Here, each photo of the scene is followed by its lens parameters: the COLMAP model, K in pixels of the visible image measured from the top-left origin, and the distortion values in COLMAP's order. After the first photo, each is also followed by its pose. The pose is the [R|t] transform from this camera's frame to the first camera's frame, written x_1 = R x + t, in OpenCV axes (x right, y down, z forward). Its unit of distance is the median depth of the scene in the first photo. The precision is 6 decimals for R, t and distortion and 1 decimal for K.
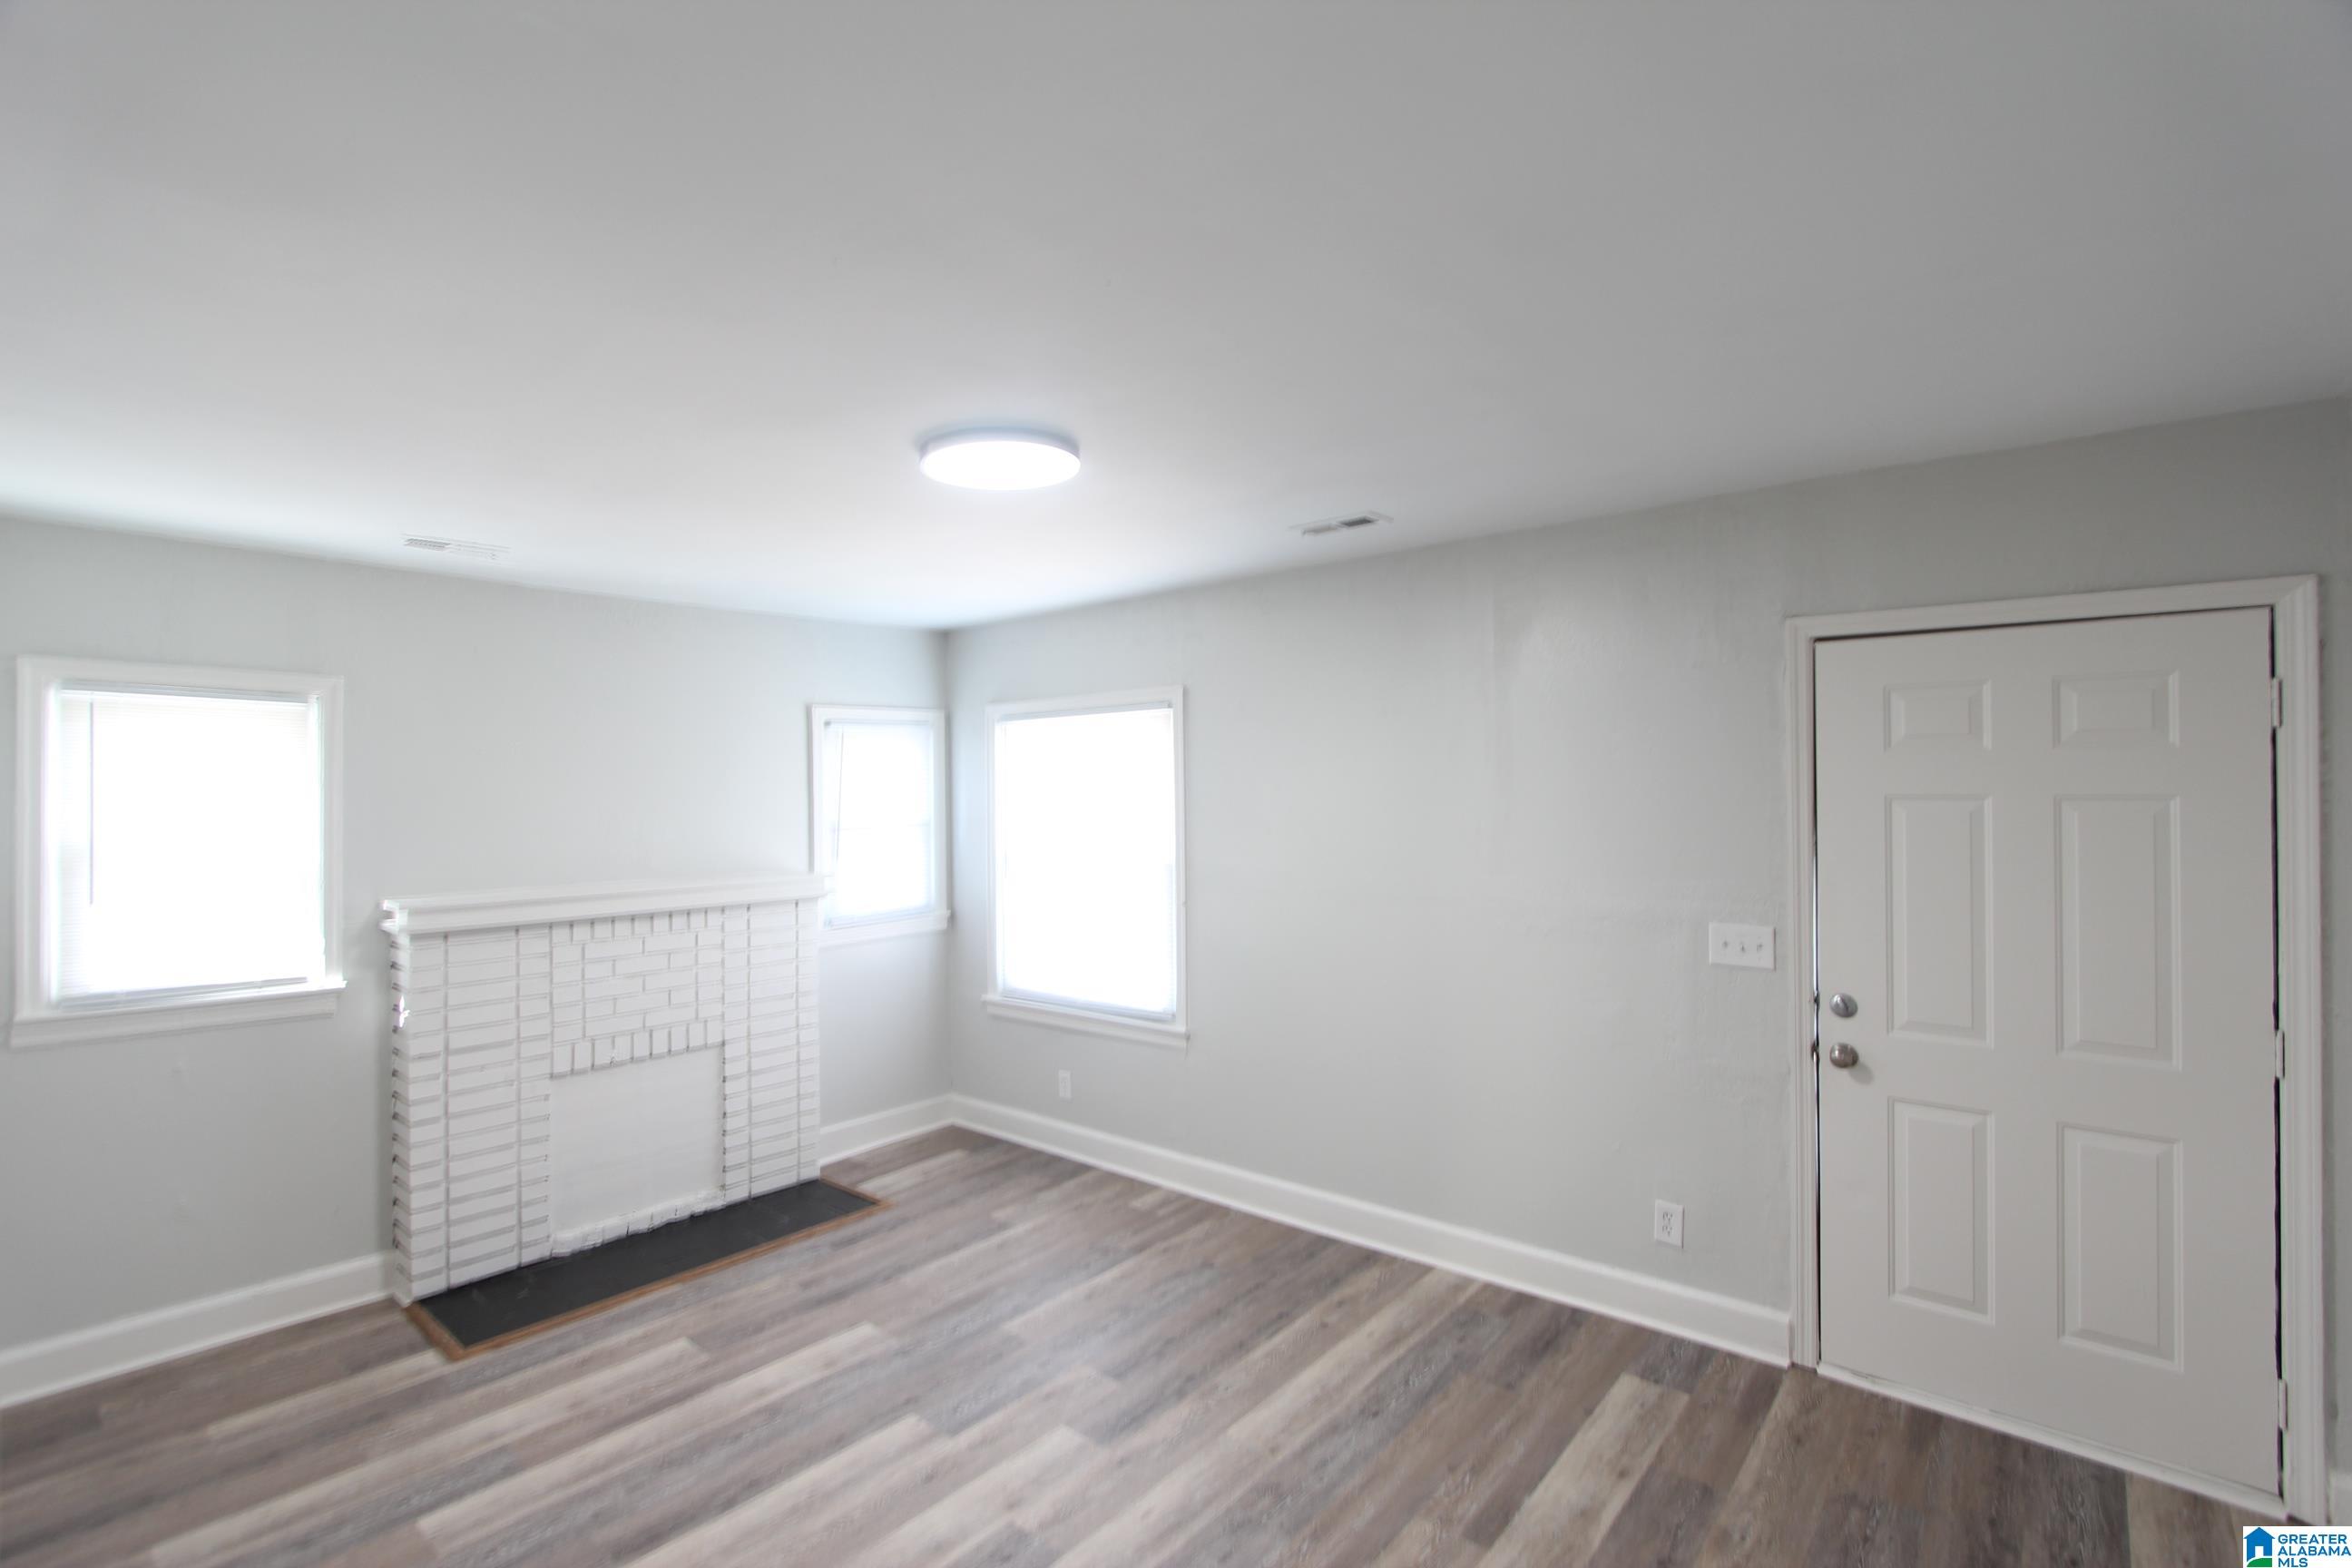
lens RADIAL K [[1073.0, 0, 1158.5], [0, 1073.0, 785.0], [0, 0, 1]] dist [-0.009339, 0.000756]
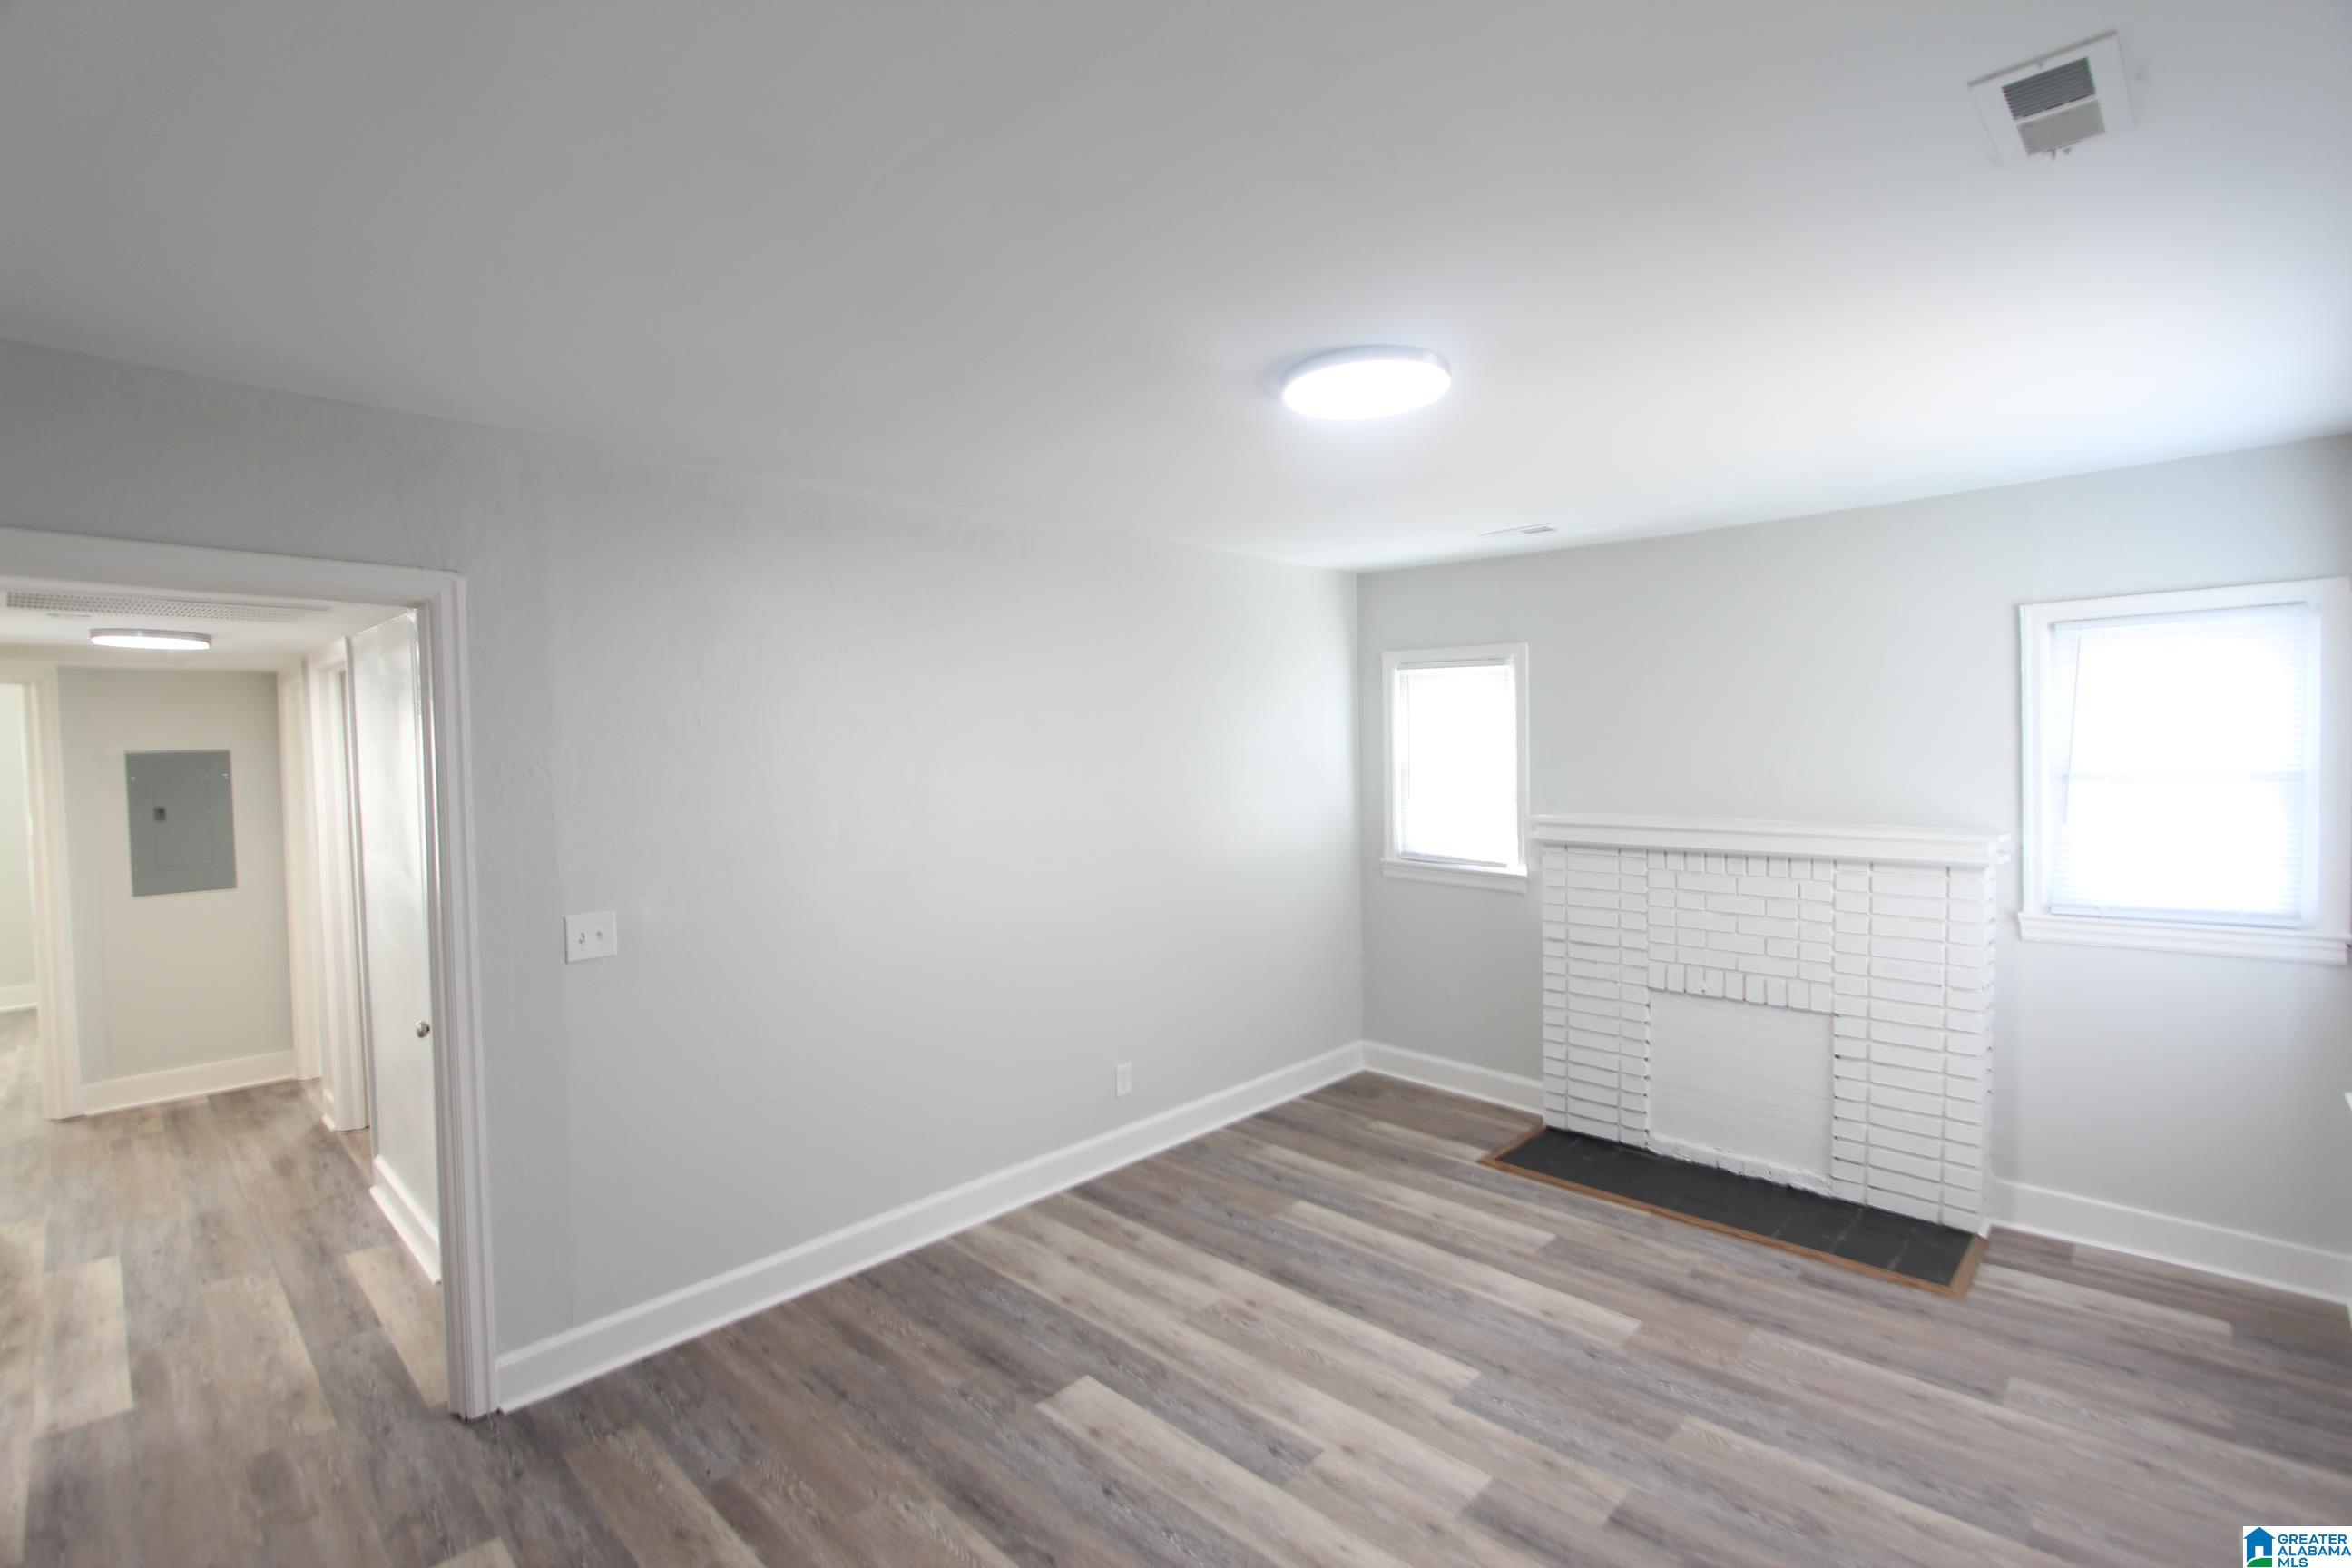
lens RADIAL K [[1073.0, 0, 1180.1], [0, 1073.0, 785.5], [0, 0, 1]] dist [-0.009339, 0.000756]
pose [[-0.055093, 0.053685, -0.997037, 0.582739], [0.021362, 0.998388, 0.052578, -0.002522], [0.998253, -0.018402, -0.056151, 0.632973]]
